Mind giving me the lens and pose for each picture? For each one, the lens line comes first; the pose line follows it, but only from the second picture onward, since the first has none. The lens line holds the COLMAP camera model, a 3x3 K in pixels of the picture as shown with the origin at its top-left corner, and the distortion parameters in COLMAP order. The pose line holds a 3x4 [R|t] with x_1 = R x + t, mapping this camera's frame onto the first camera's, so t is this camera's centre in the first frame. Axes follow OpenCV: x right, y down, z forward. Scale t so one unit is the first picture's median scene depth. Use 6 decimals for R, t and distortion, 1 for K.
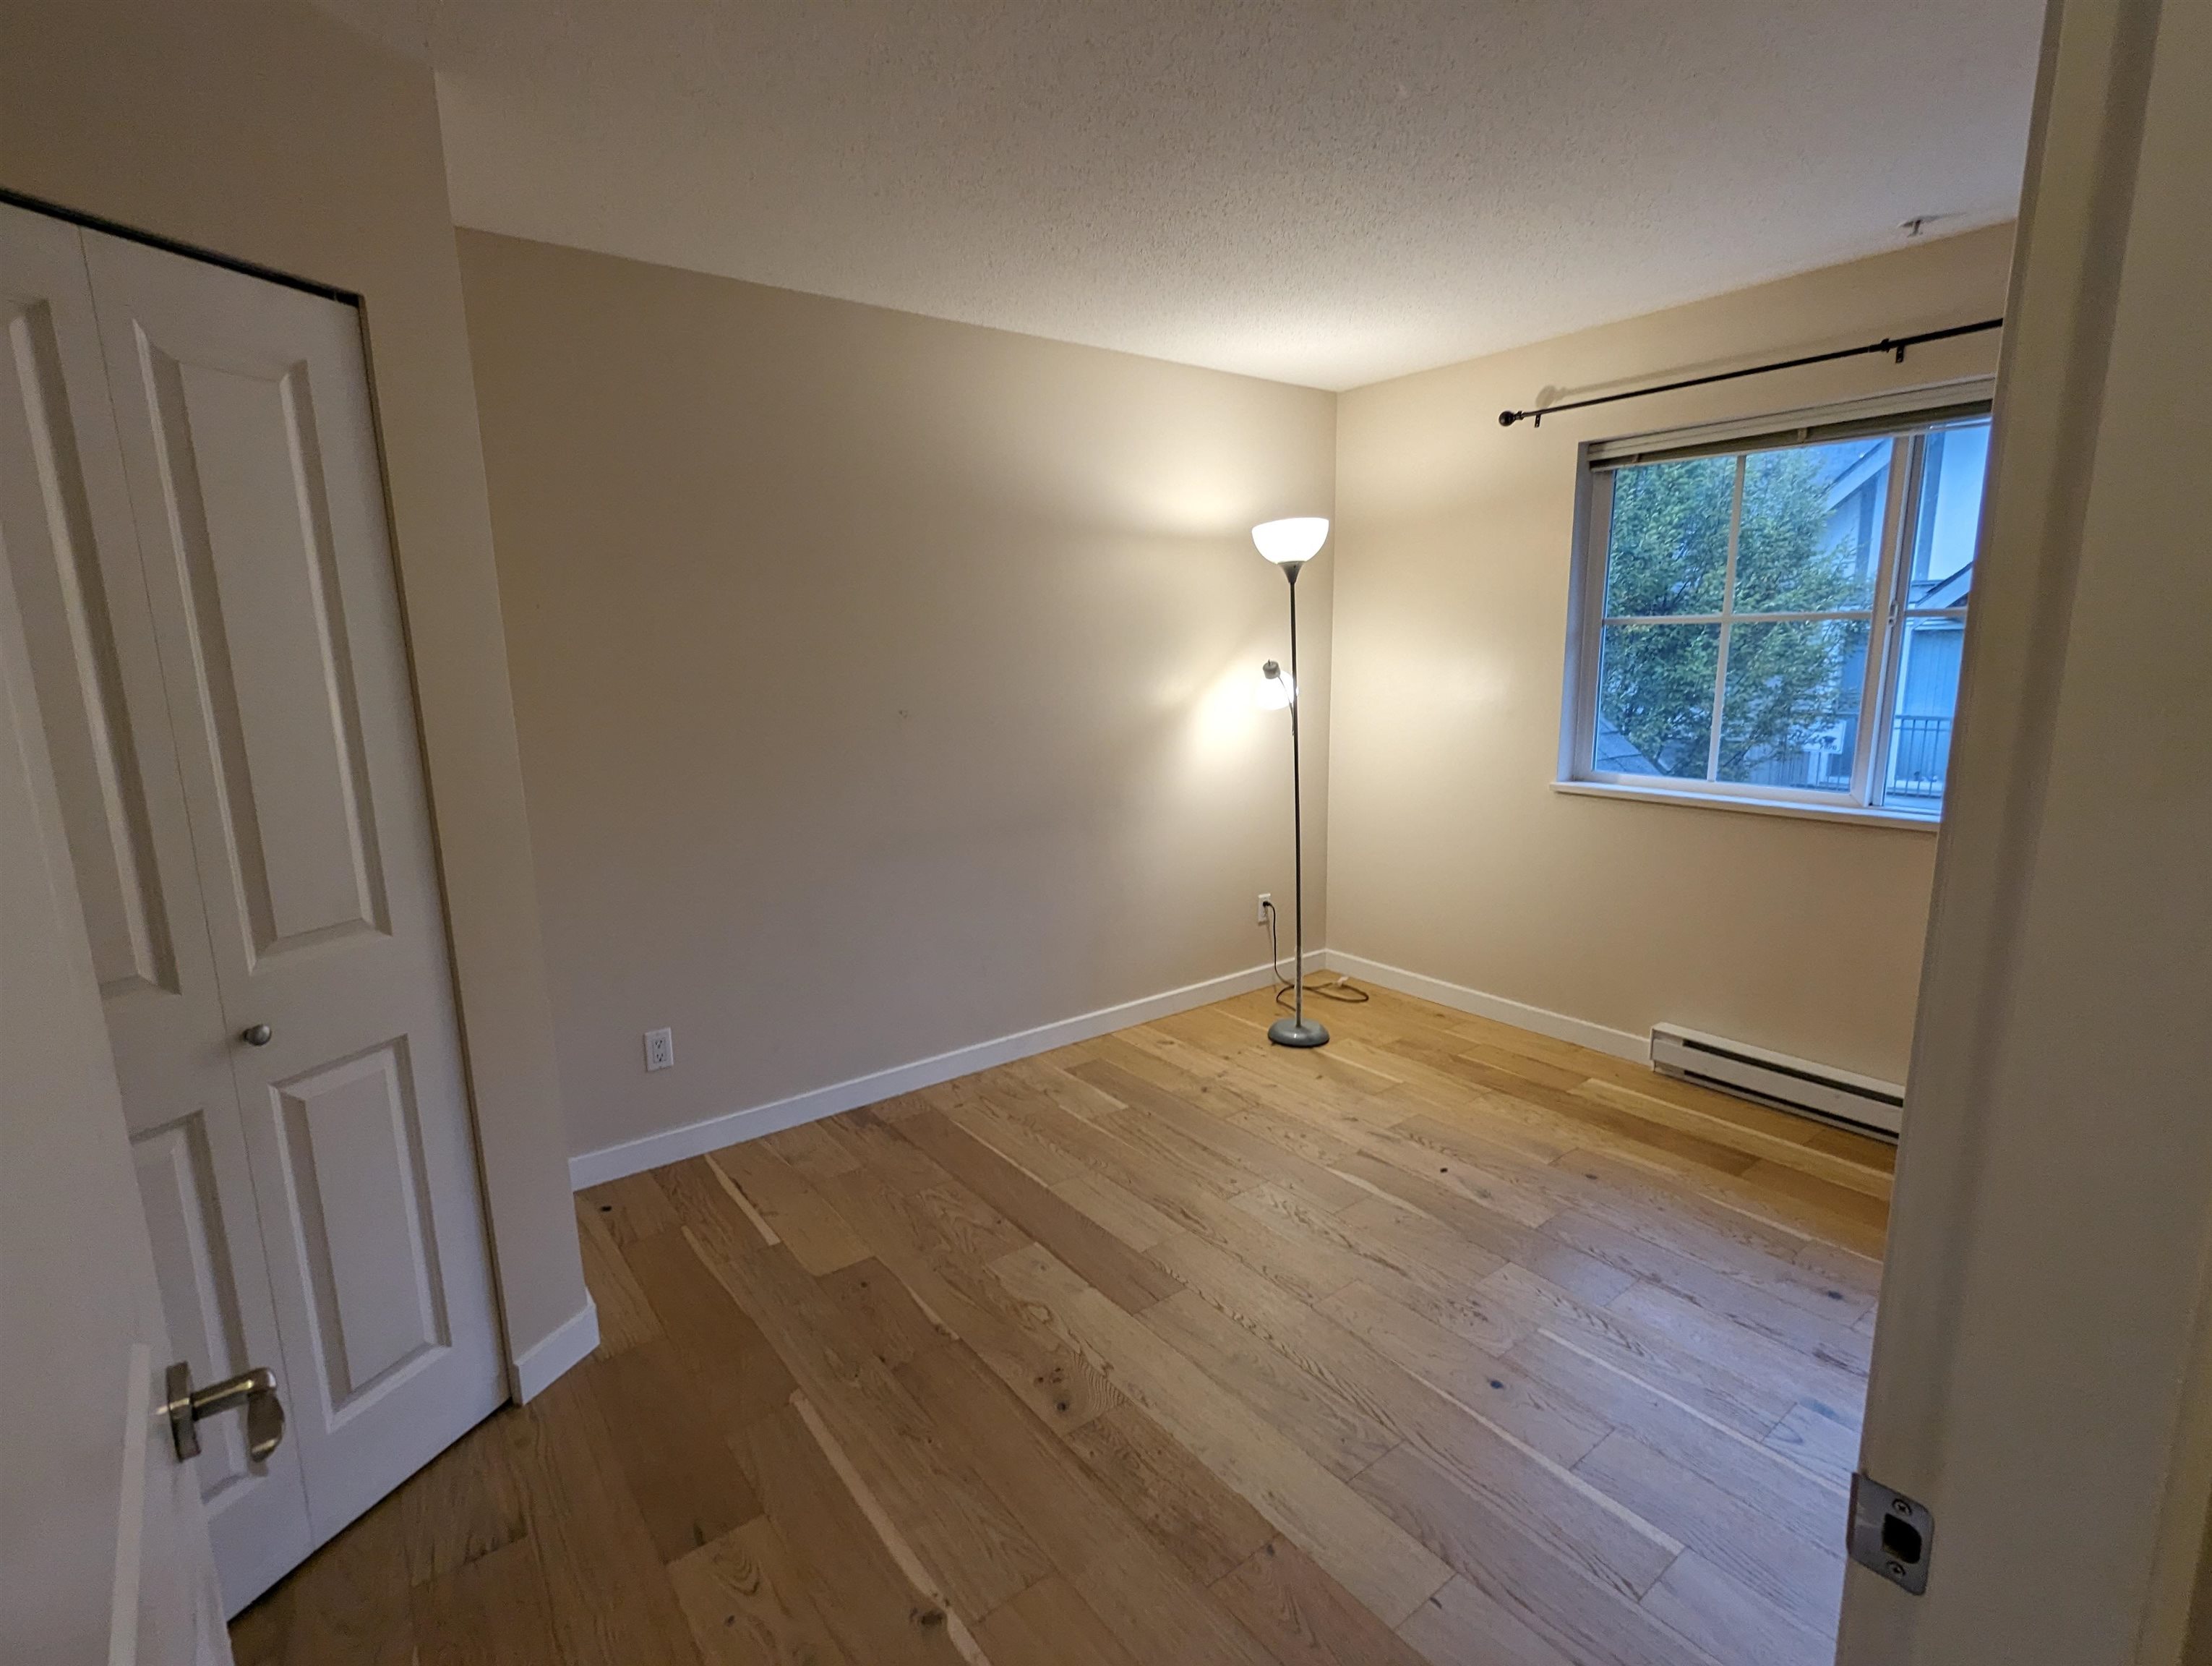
lens RADIAL K [[1051.2, 0, 1096.5], [0, 1051.2, 838.4], [0, 0, 1]] dist [0.009971, 0.000396]
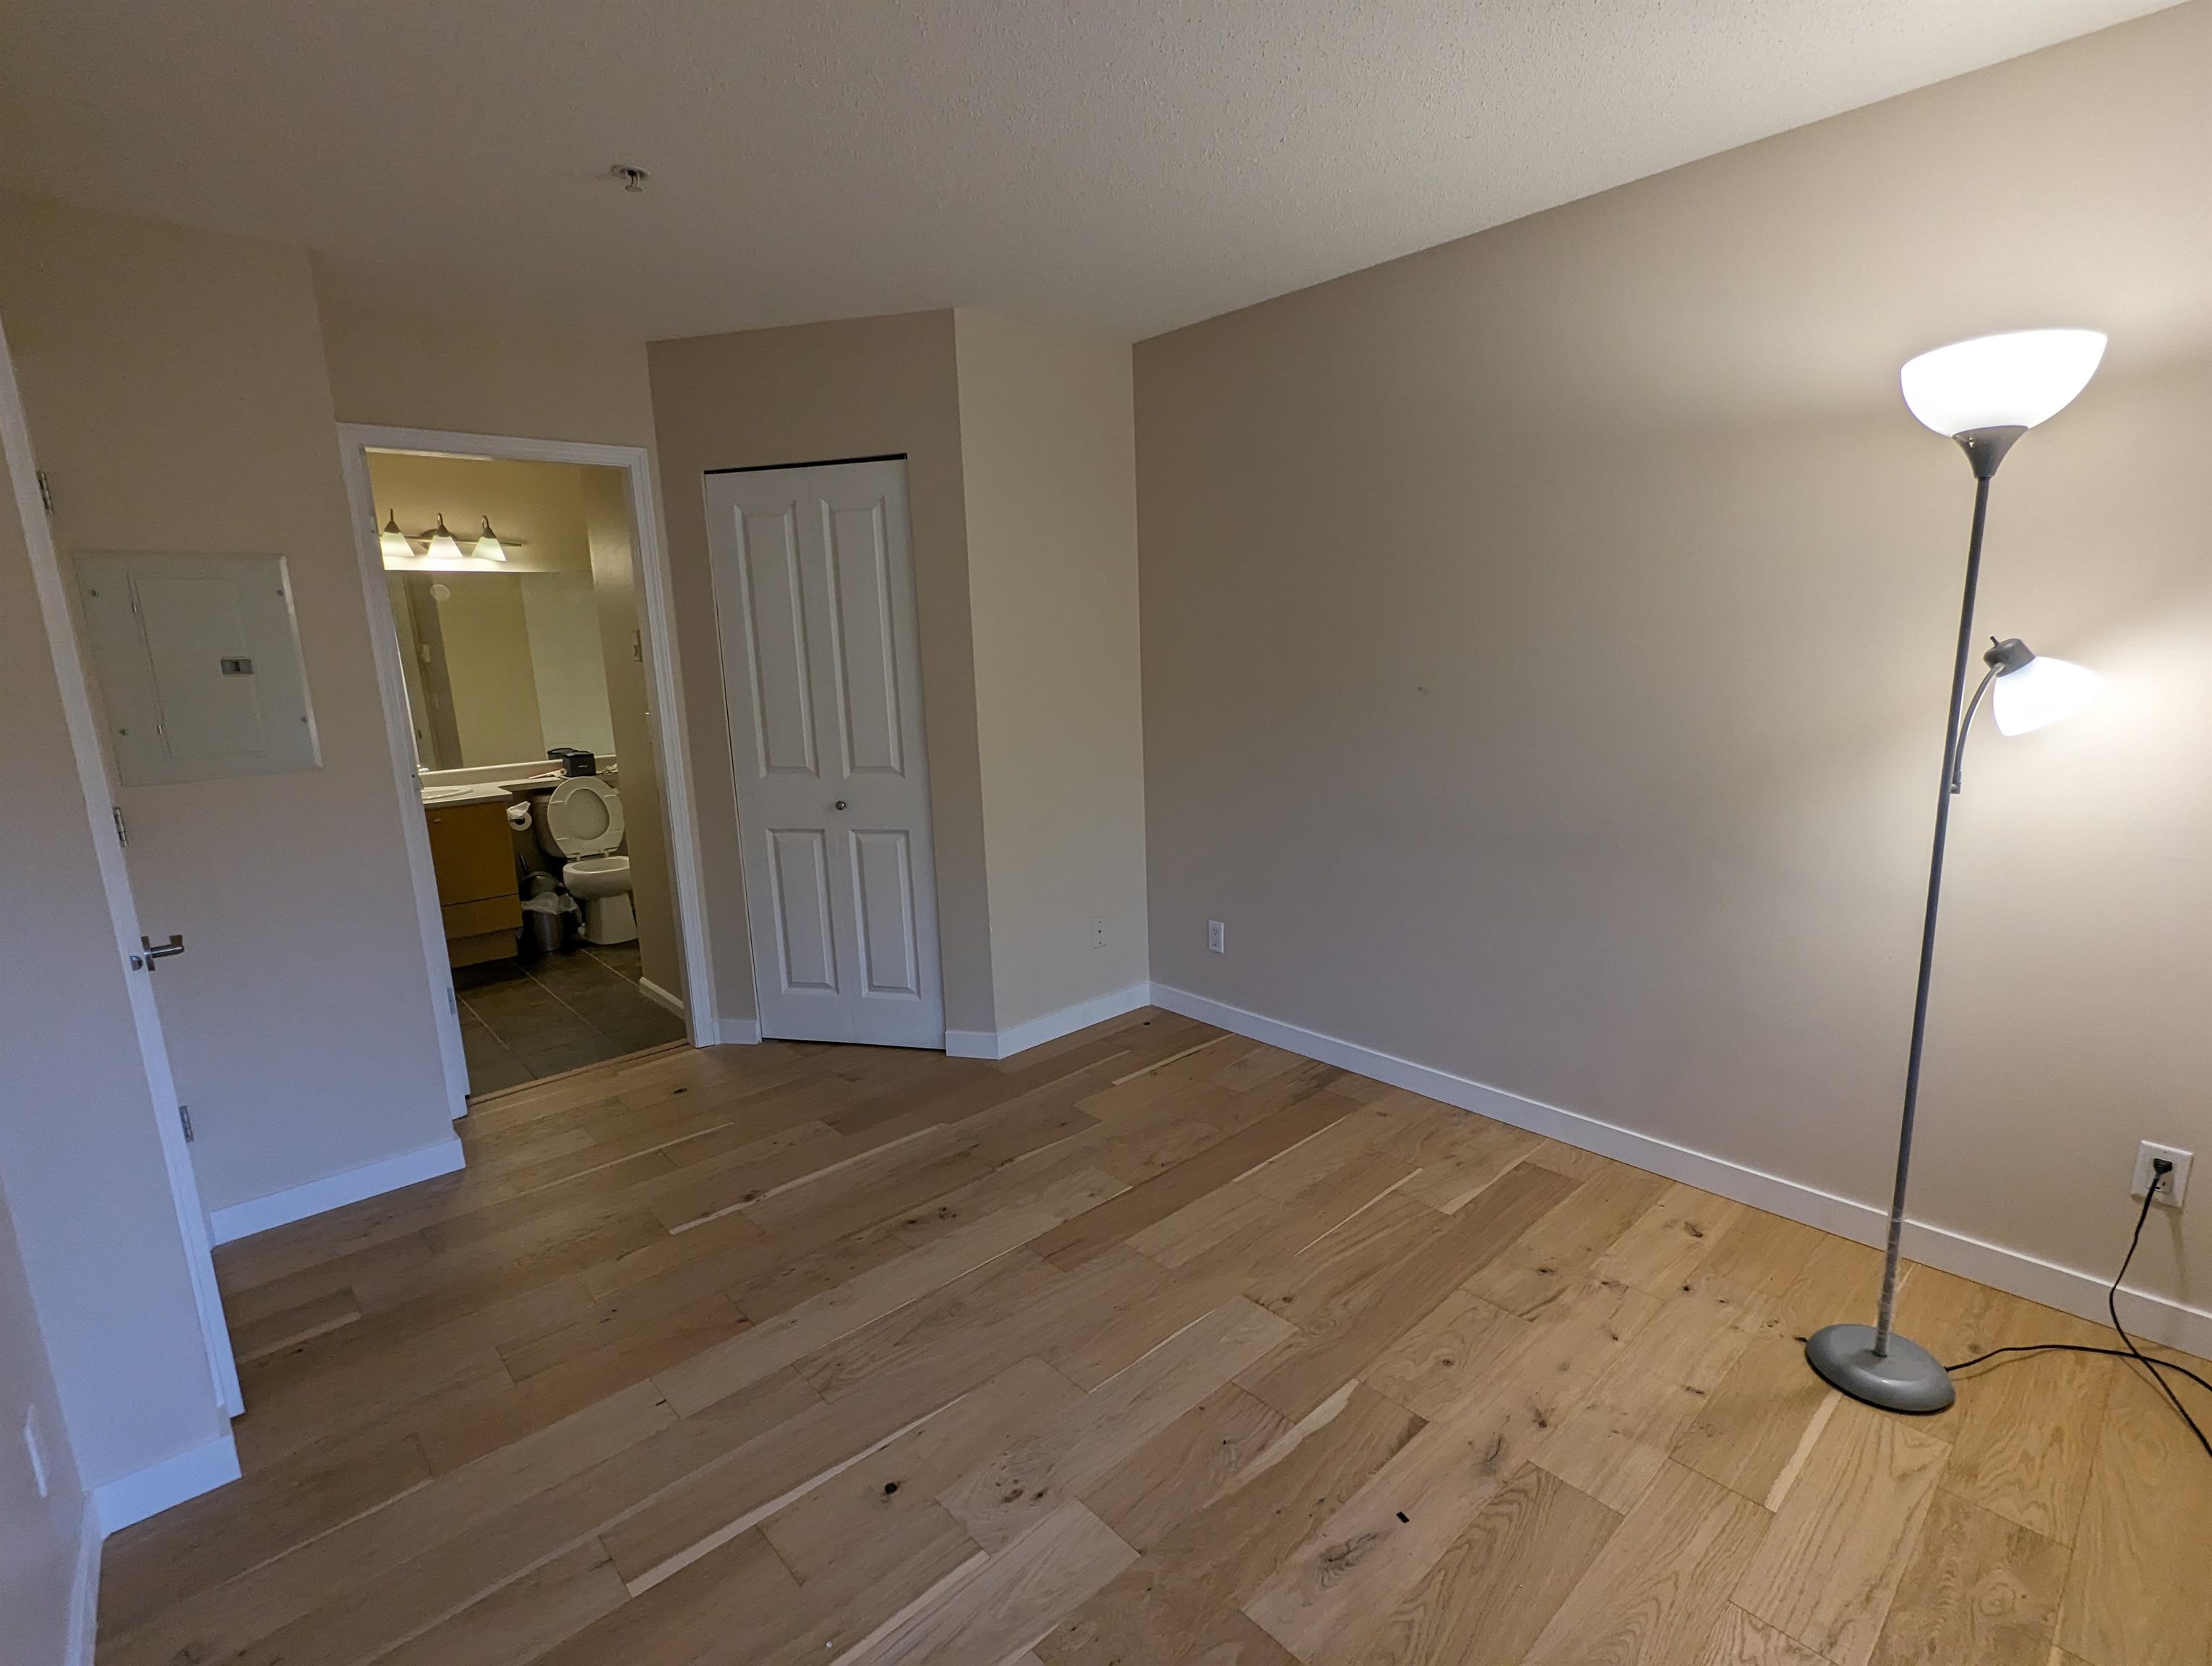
lens RADIAL K [[1051.2, 0, 1113.6], [0, 1051.2, 840.2], [0, 0, 1]] dist [0.009971, 0.000396]
pose [[0.095622, 0.208187, -0.973404, 0.626869], [-0.149825, 0.969754, 0.192689, -0.111678], [0.984078, 0.127415, 0.123922, 0.552283]]
